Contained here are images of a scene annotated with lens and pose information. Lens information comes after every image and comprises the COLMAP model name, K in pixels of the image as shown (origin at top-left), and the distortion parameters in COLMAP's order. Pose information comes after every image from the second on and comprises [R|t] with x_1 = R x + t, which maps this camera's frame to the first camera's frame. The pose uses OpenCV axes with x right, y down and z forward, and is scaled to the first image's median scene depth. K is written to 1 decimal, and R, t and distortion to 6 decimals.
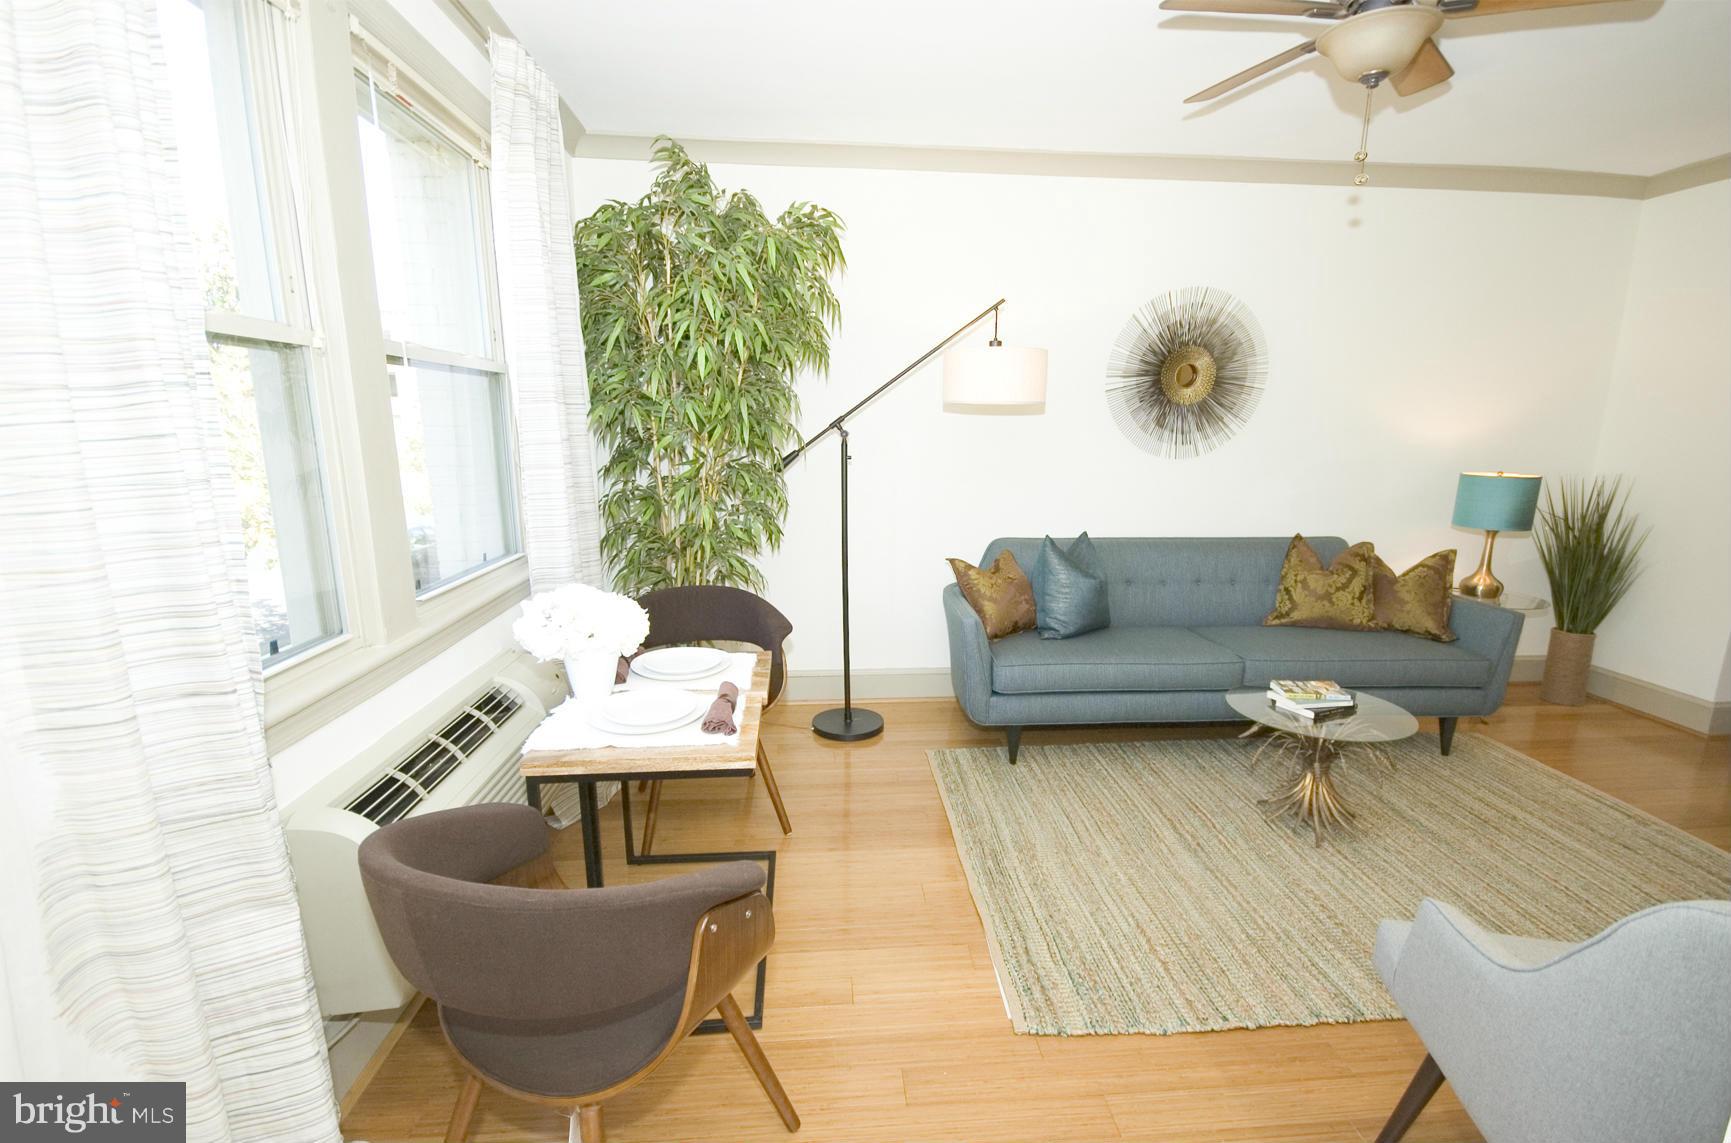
lens RADIAL K [[780.1, 0, 882.7], [0, 780.1, 590.8], [0, 0, 1]] dist [0.016394, -0.015143]
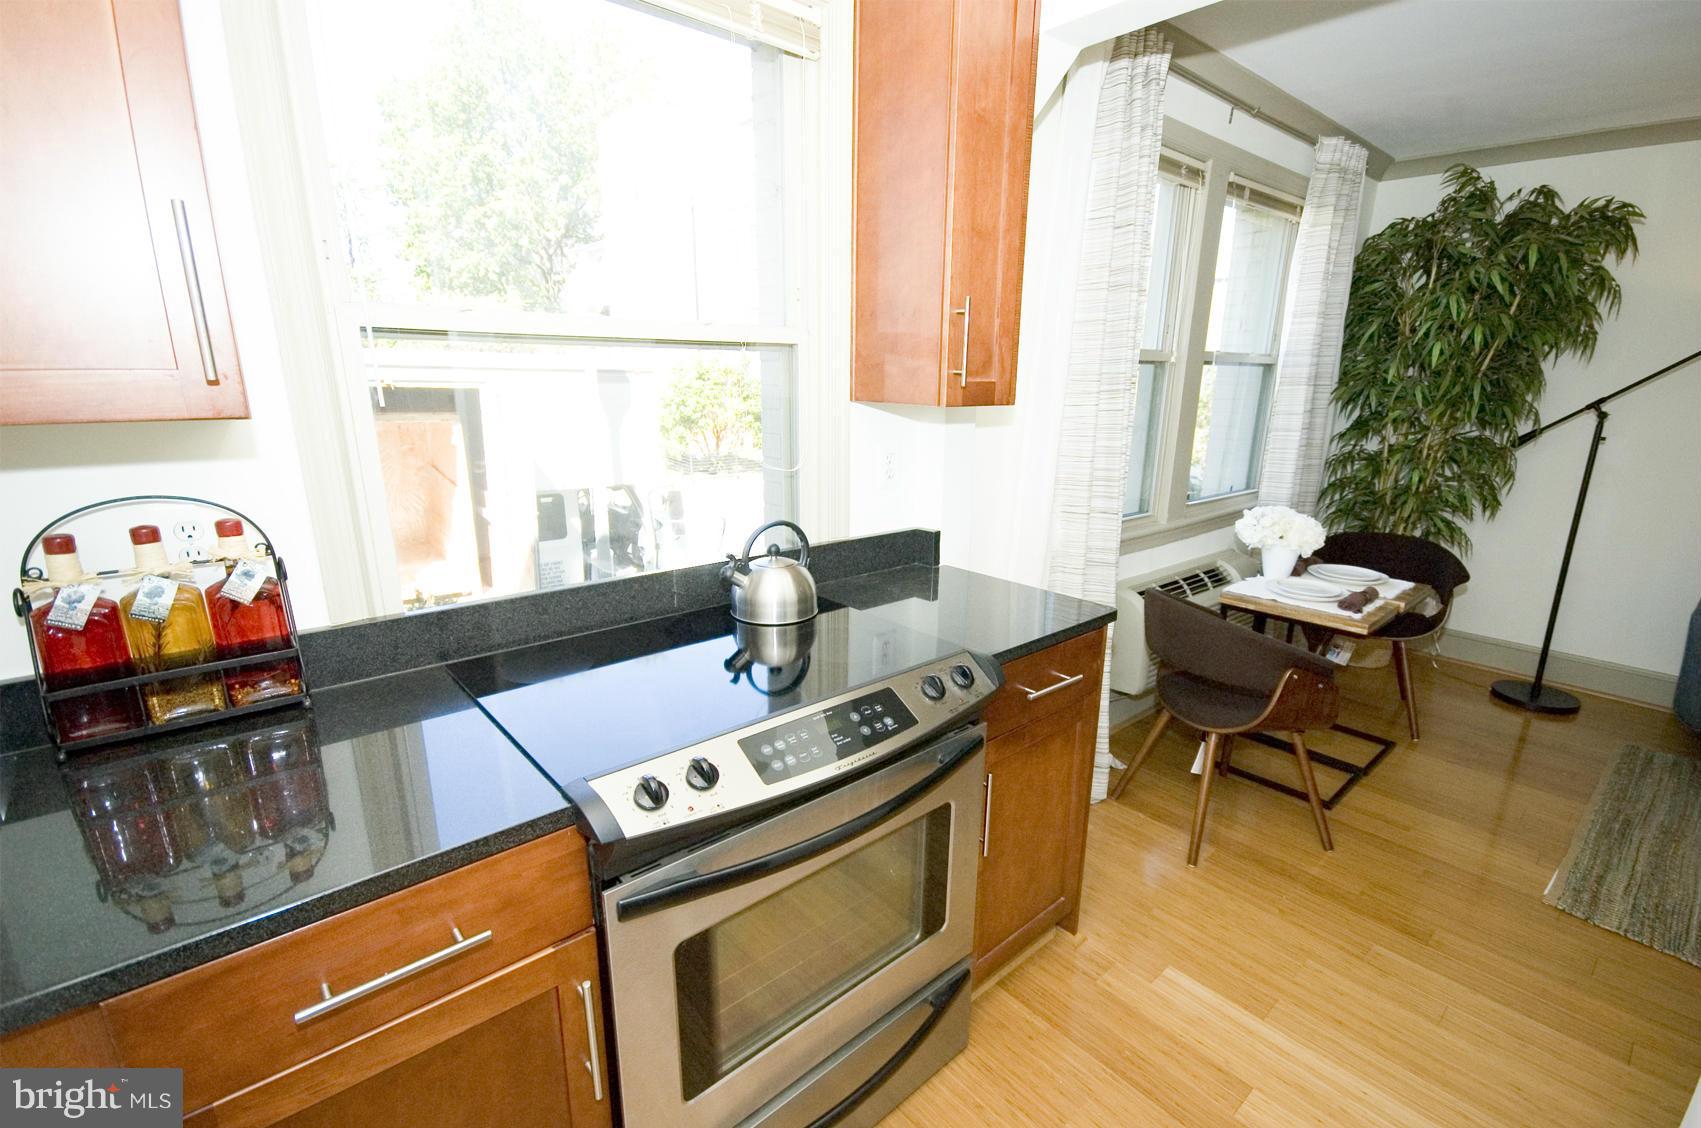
lens RADIAL K [[766.6, 0, 867.4], [0, 766.6, 582.9], [0, 0, 1]] dist [0.016394, -0.015143]
pose [[0.597979, 0.214428, -0.772296, 0.220858], [-0.179337, 0.974915, 0.131826, 0.057192], [0.781191, 0.059672, 0.621434, -0.395256]]
